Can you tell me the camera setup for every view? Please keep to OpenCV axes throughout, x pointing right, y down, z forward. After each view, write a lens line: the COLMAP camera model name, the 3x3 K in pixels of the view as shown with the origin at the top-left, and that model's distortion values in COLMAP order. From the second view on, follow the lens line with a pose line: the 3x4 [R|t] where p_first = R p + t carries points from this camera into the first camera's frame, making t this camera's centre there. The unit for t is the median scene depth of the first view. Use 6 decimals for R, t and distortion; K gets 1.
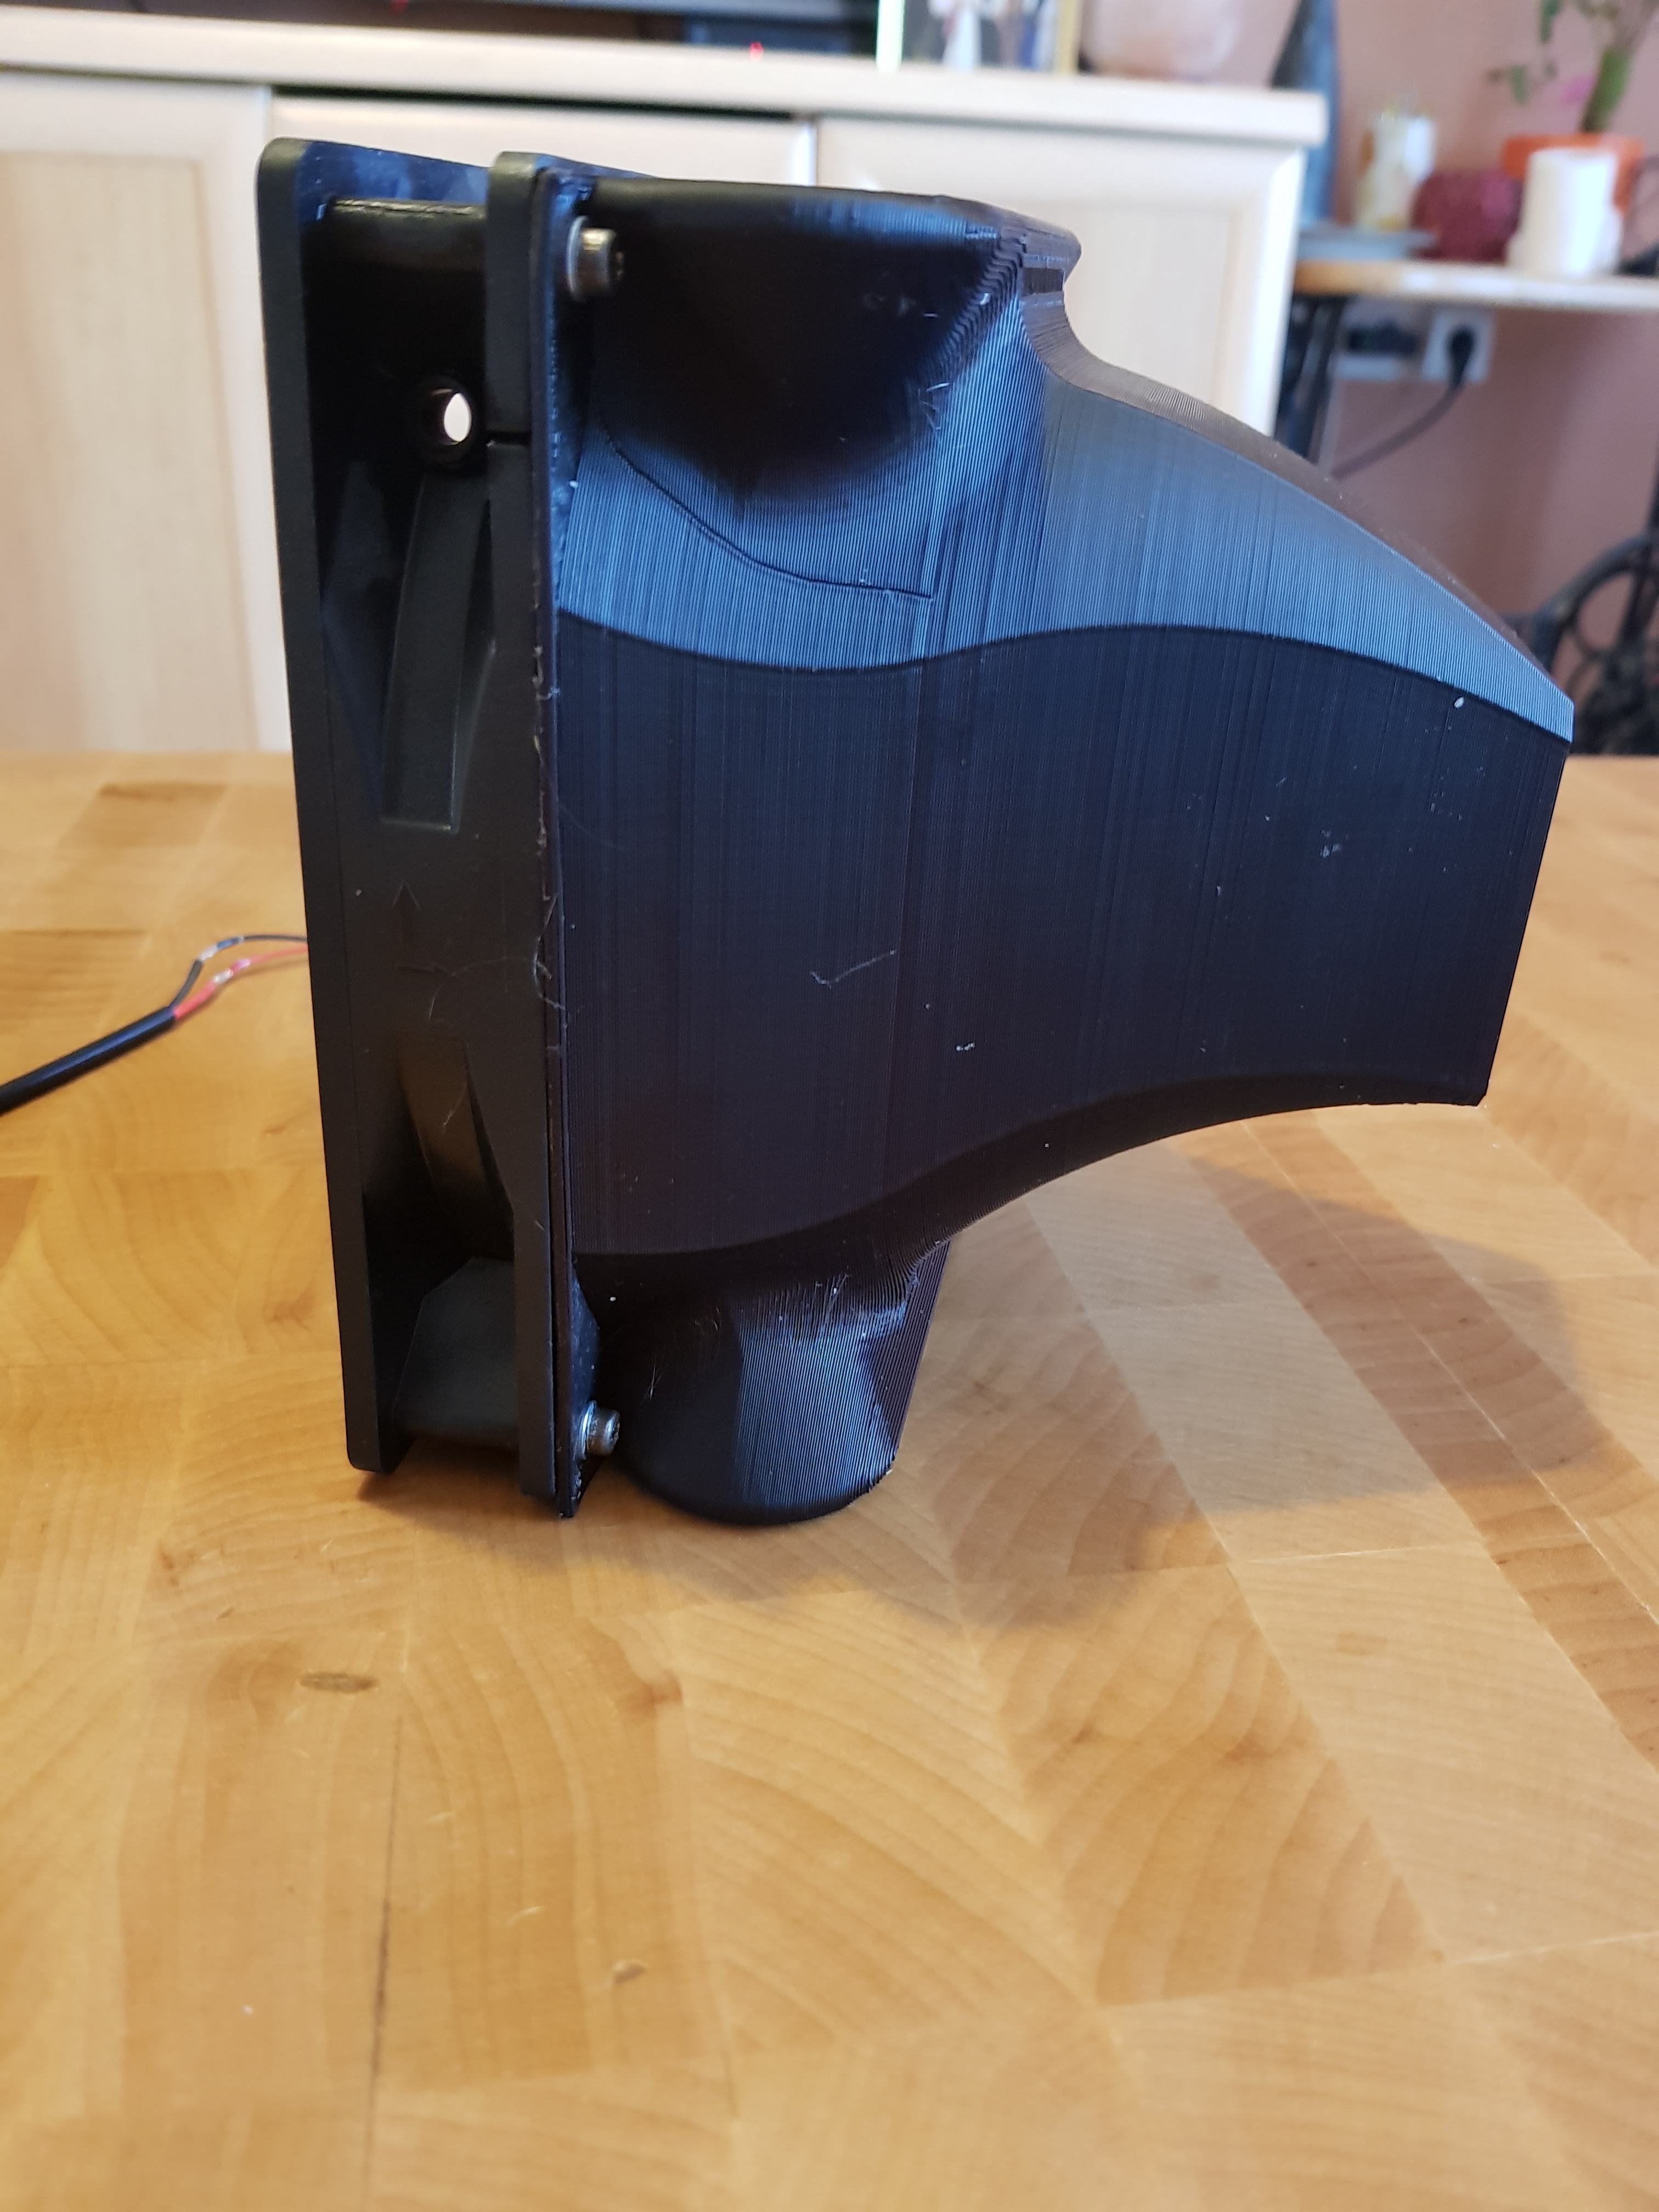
lens RADIAL K [[1783.2, 0, 832.9], [0, 1783.2, 1107.4], [0, 0, 1]] dist [0.026485, -0.089335]
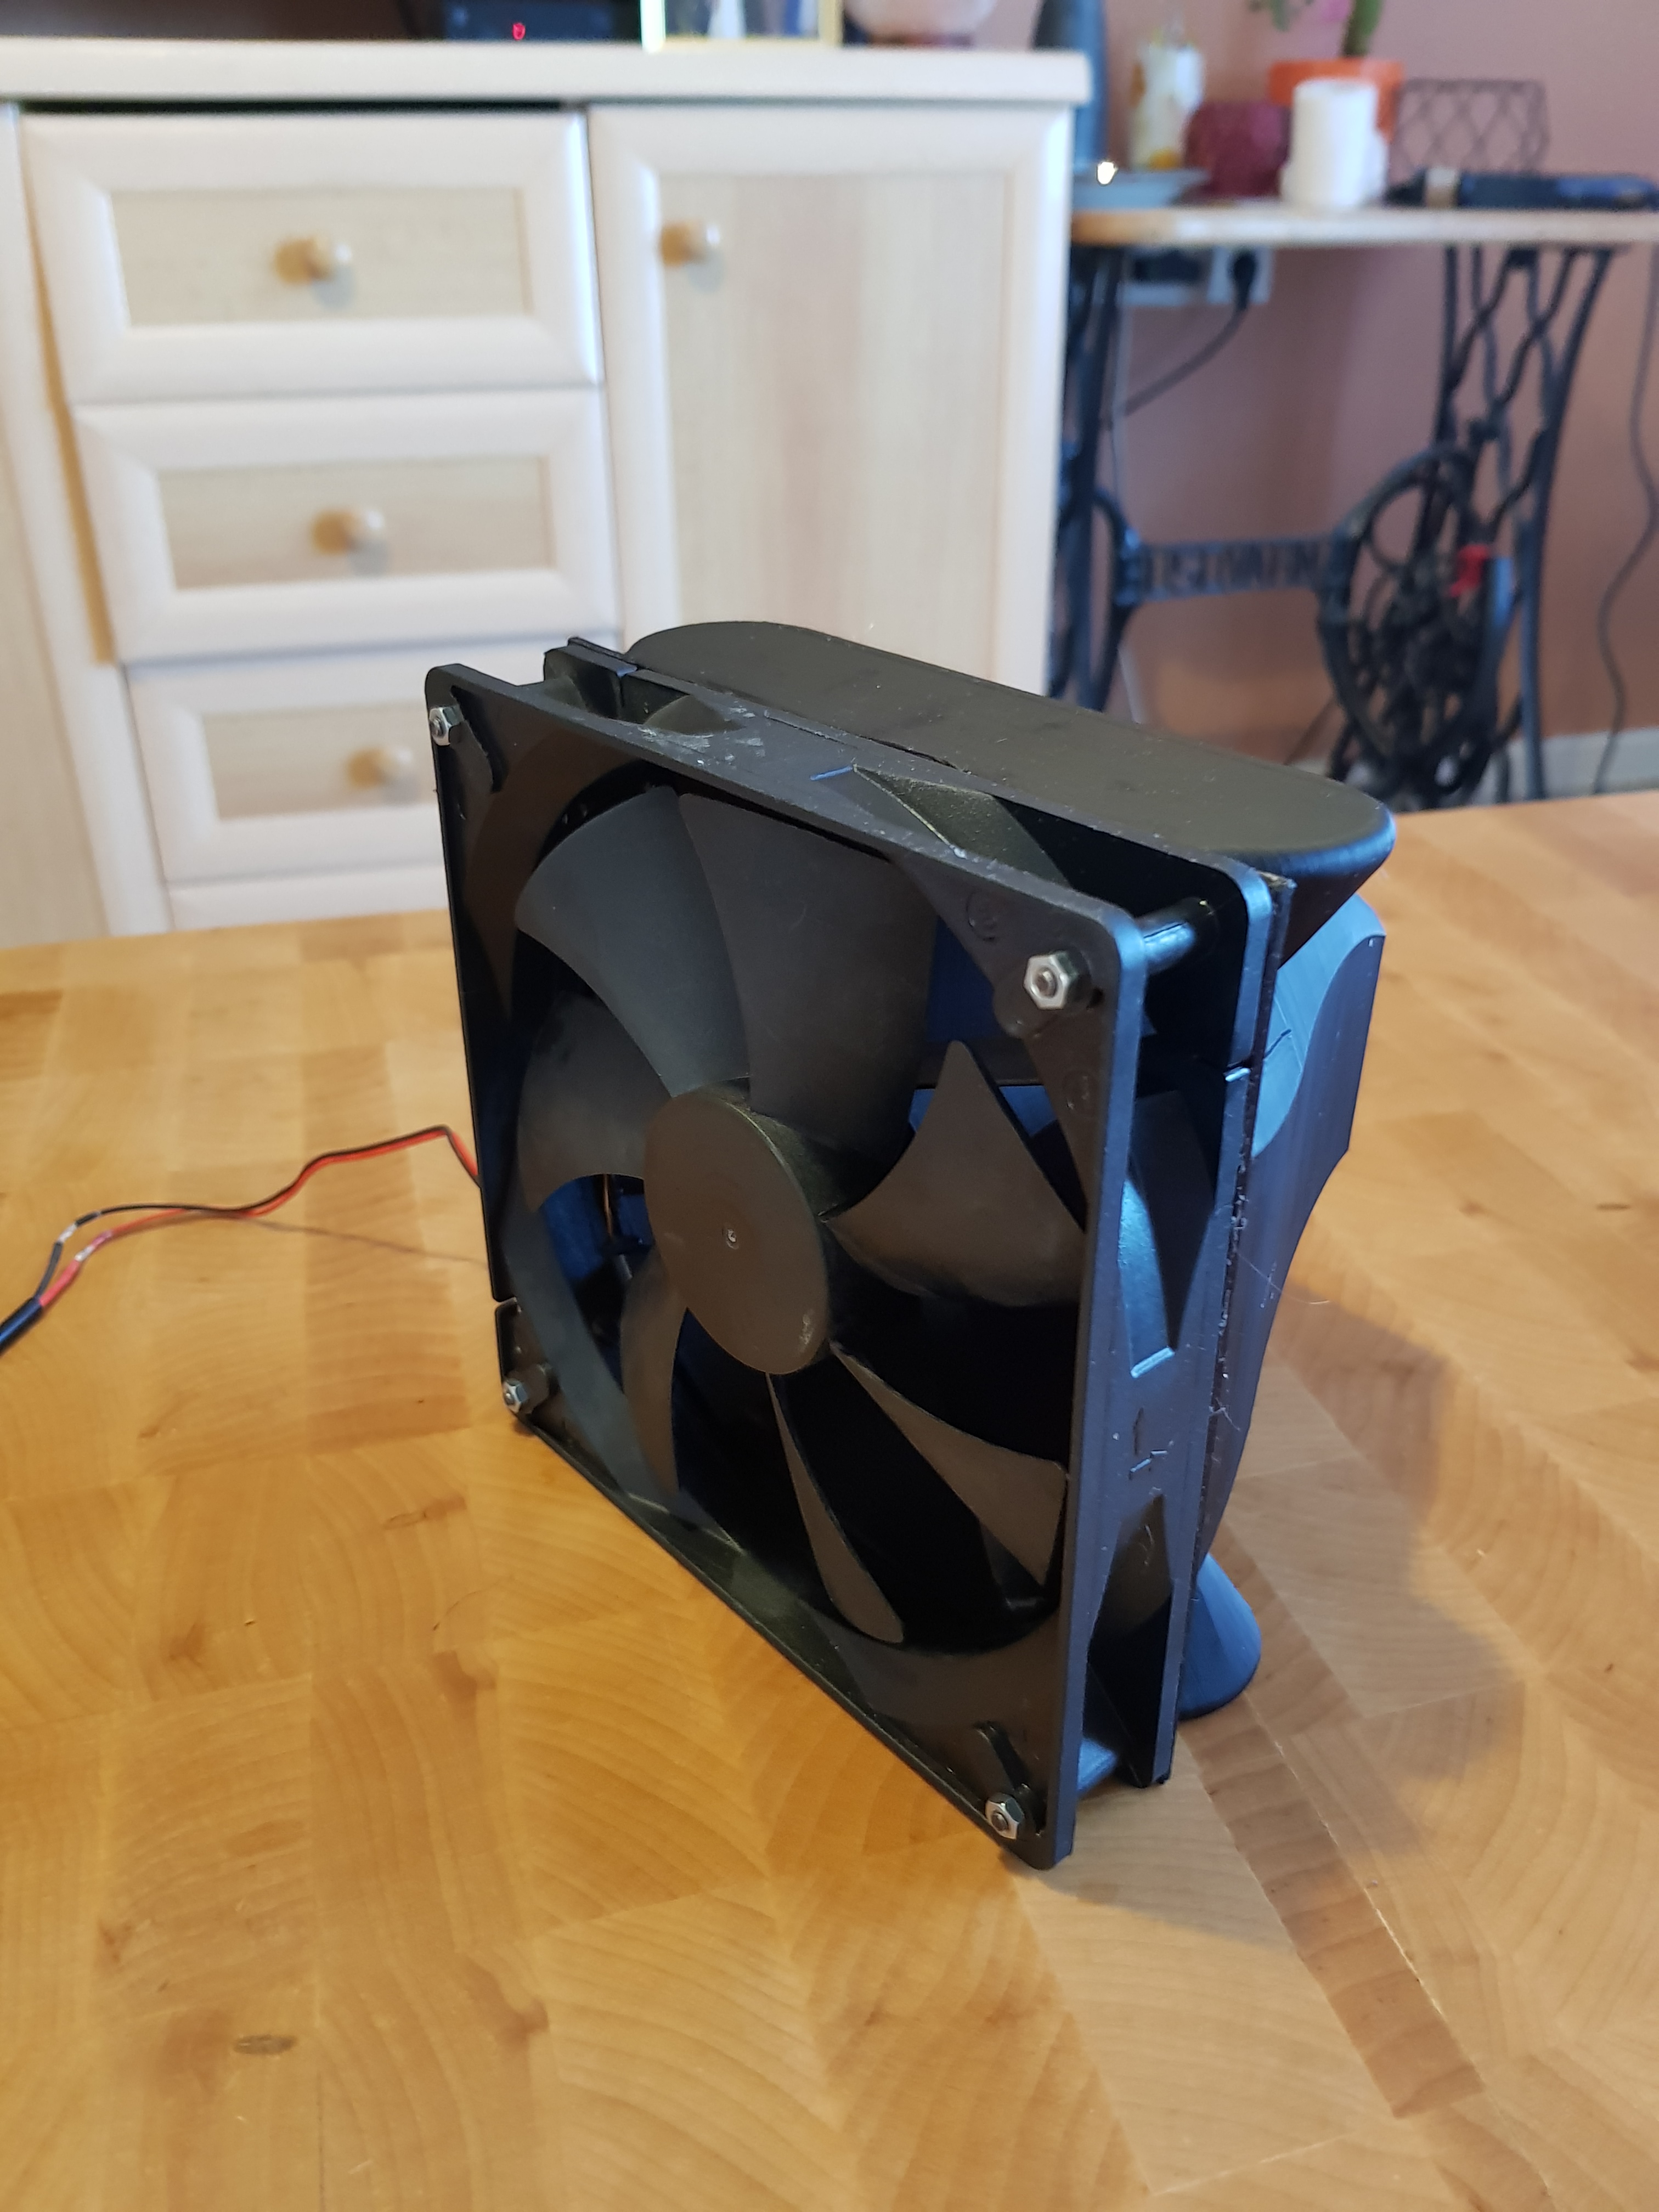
lens RADIAL K [[1783.2, 0, 848.9], [0, 1783.2, 1088.9], [0, 0, 1]] dist [0.026485, -0.089335]
pose [[0.993000, -0.088998, 0.077654, 0.078773], [0.085136, 0.995027, 0.051710, -0.340037], [-0.081870, -0.044737, 0.995638, -0.199756]]
